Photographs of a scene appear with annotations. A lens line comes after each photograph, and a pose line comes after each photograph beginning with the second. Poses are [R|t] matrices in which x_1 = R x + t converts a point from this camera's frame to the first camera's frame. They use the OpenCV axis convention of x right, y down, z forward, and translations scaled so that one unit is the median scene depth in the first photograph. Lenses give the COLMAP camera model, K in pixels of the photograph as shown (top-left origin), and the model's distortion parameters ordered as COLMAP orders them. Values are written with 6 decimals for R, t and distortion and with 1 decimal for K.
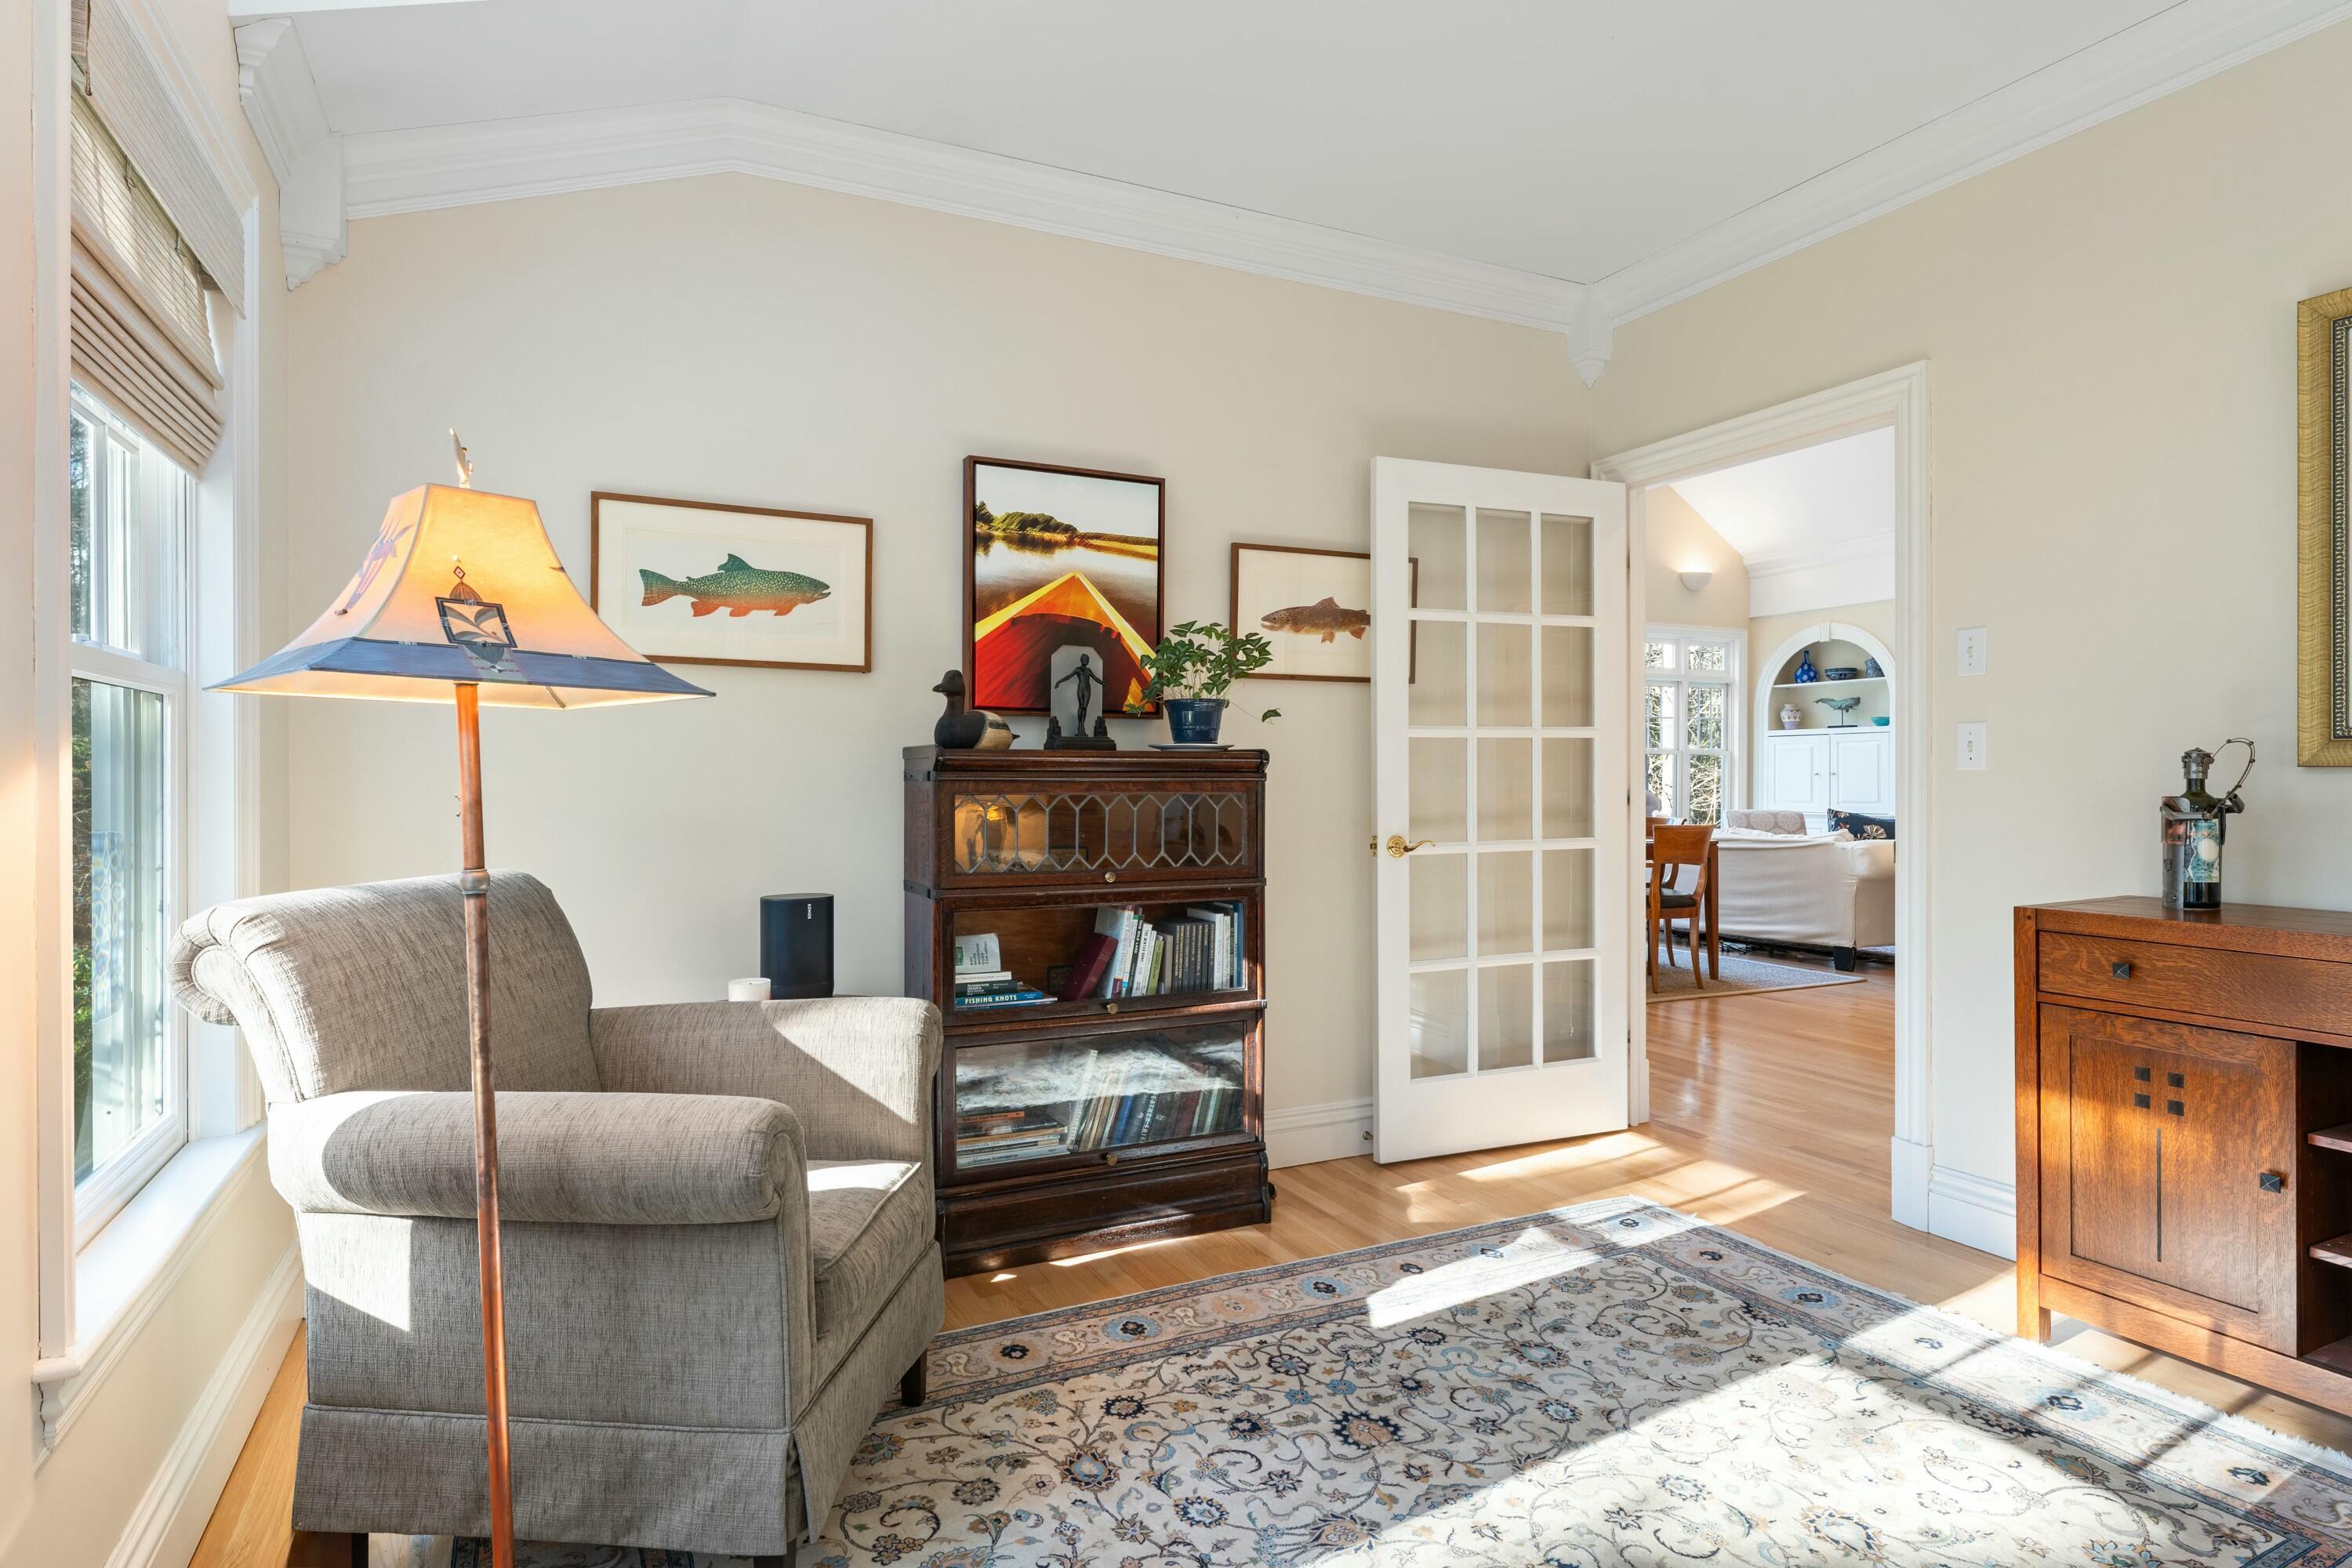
lens RADIAL K [[1274.6, 0, 1177.0], [0, 1274.6, 780.1], [0, 0, 1]] dist [-0.002672, 0.000324]
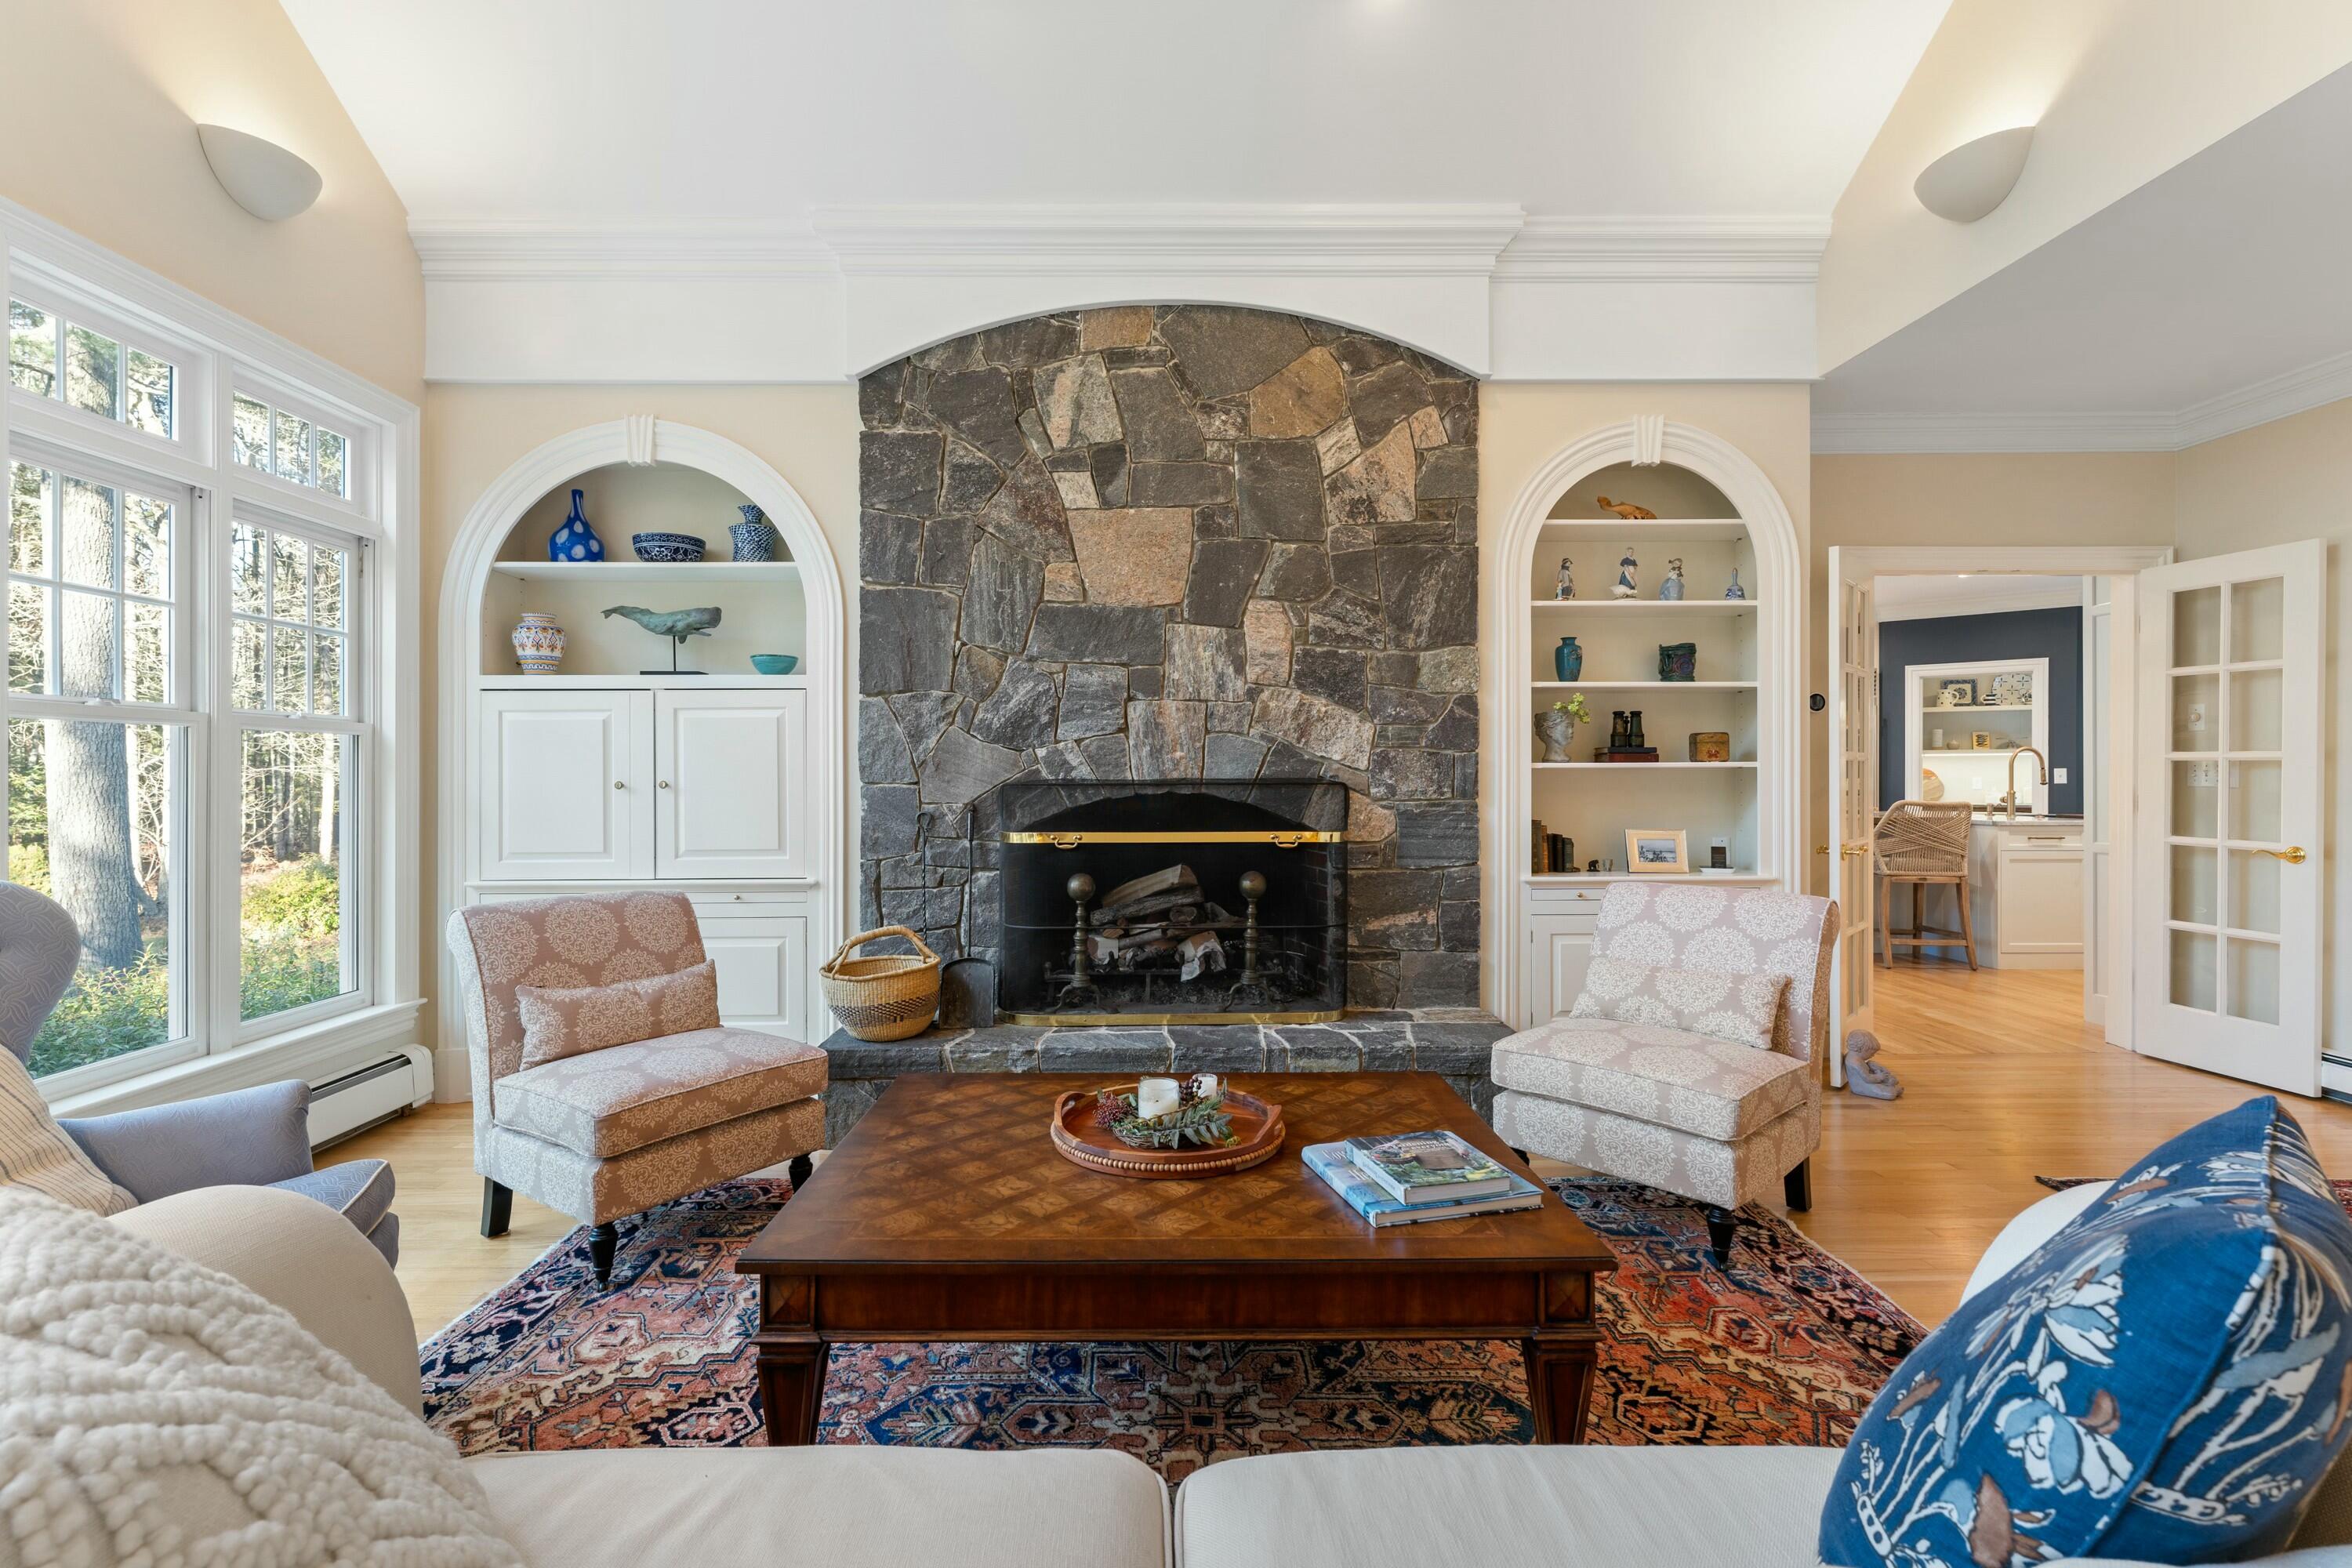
lens RADIAL K [[1073.1, 0, 1176.0], [0, 1073.1, 784.0], [0, 0, 1]] dist [0.001995, 0.000329]
pose [[0.434729, -0.005192, 0.900547, 1.379096], [0.002801, 0.999986, 0.004413, -0.031218], [-0.900557, 0.000604, 0.434737, 3.534184]]
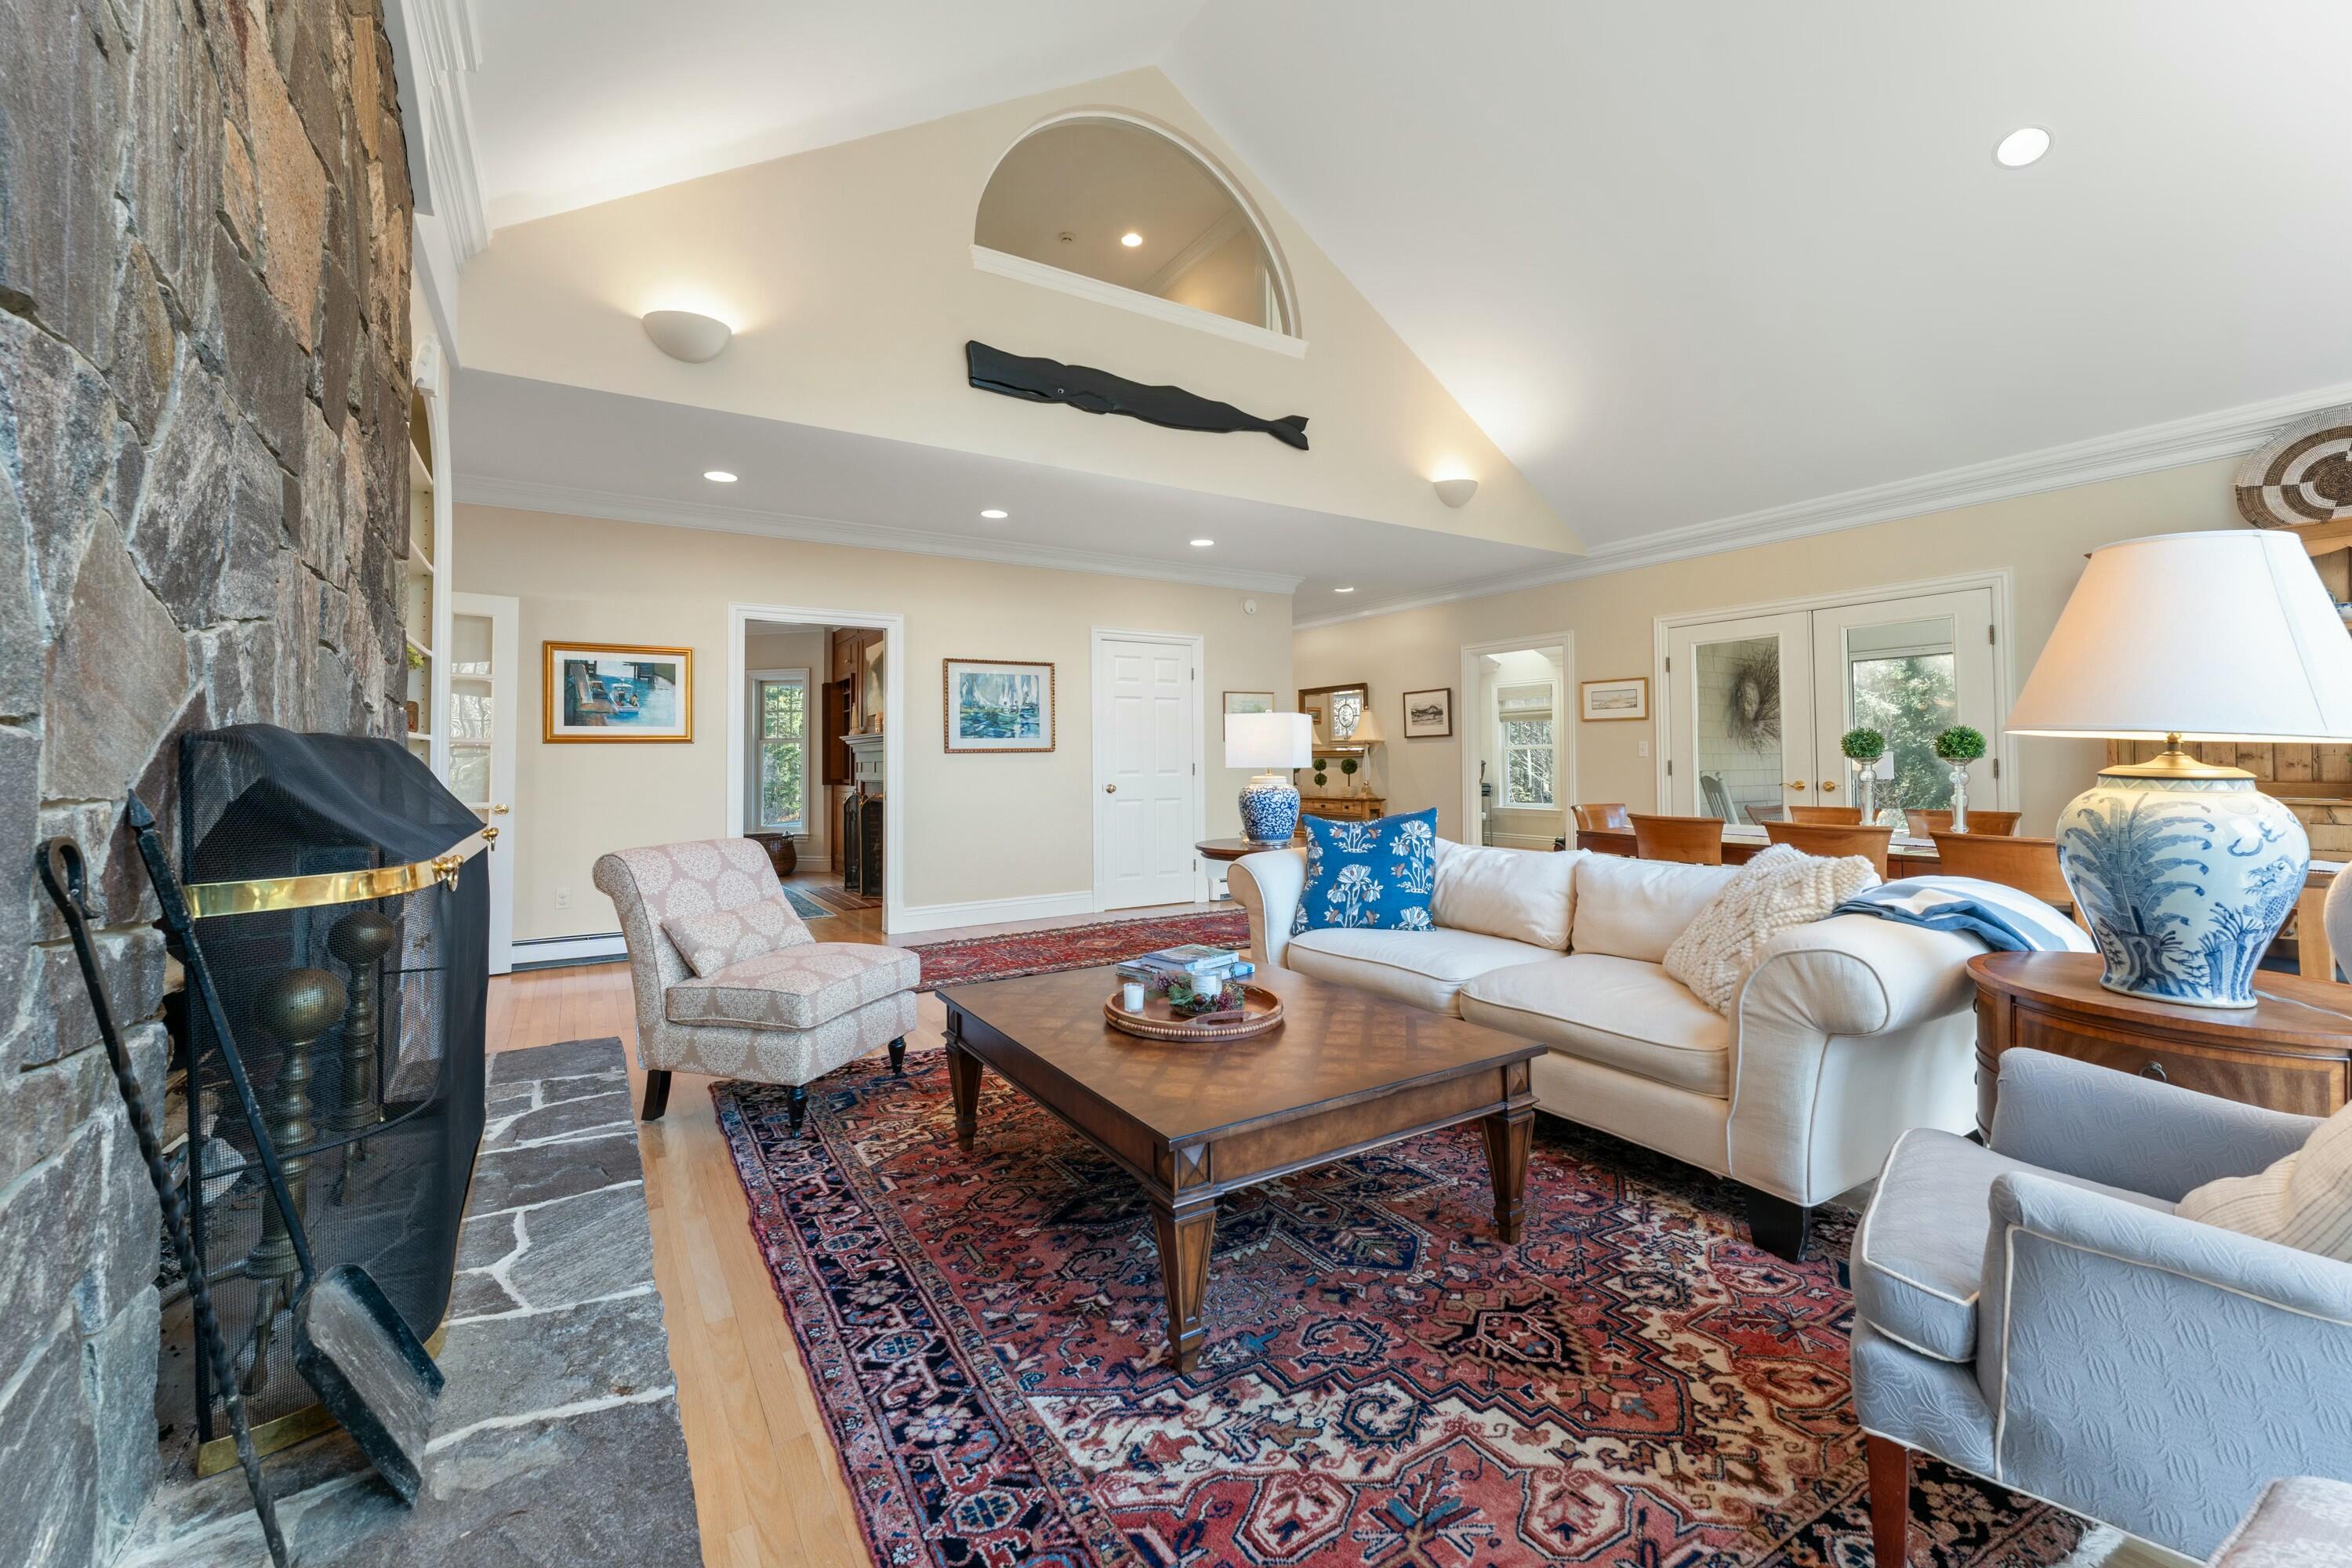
lens RADIAL K [[957.5, 0, 1166.1], [0, 957.5, 745.7], [0, 0, 1]] dist [0.000388, 0.000056]
pose [[-0.995912, 0.004573, -0.090213, 2.390913], [0.006222, 0.999818, -0.018007, -0.002406], [0.090114, -0.018495, -0.995760, 5.087724]]
